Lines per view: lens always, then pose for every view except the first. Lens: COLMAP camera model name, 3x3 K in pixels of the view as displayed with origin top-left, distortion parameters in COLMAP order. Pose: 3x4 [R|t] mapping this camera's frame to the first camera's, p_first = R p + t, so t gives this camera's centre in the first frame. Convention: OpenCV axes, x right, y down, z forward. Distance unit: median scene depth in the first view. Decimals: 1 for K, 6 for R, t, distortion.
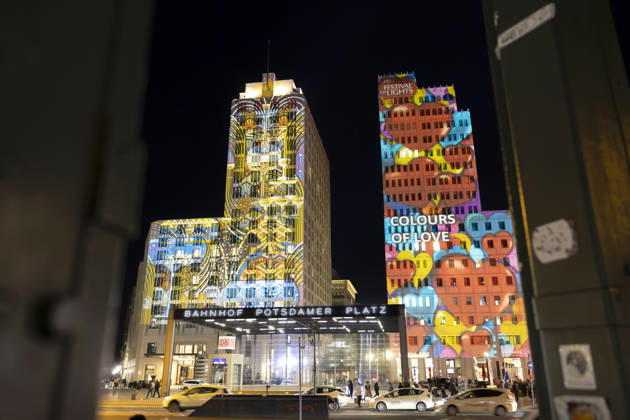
lens RADIAL K [[481.2, 0, 315.4], [0, 481.2, 198.9], [0, 0, 1]] dist [0.003224, 0.001740]
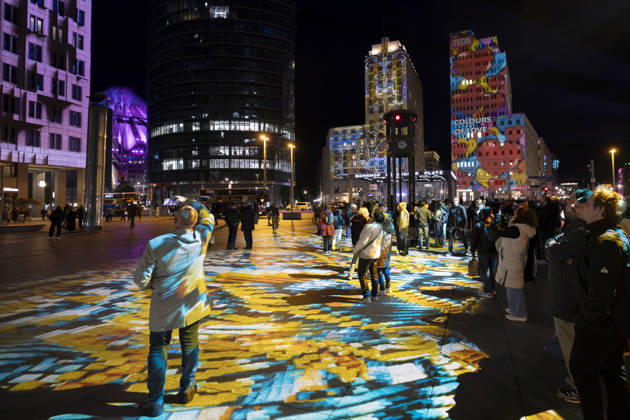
lens RADIAL K [[481.2, 0, 315.4], [0, 481.2, 198.9], [0, 0, 1]] dist [0.003224, 0.001740]
pose [[0.967828, -0.014130, -0.251215, 0.097254], [0.095543, 0.944278, 0.314977, -0.308524], [0.232766, -0.328846, 0.915249, -0.917968]]
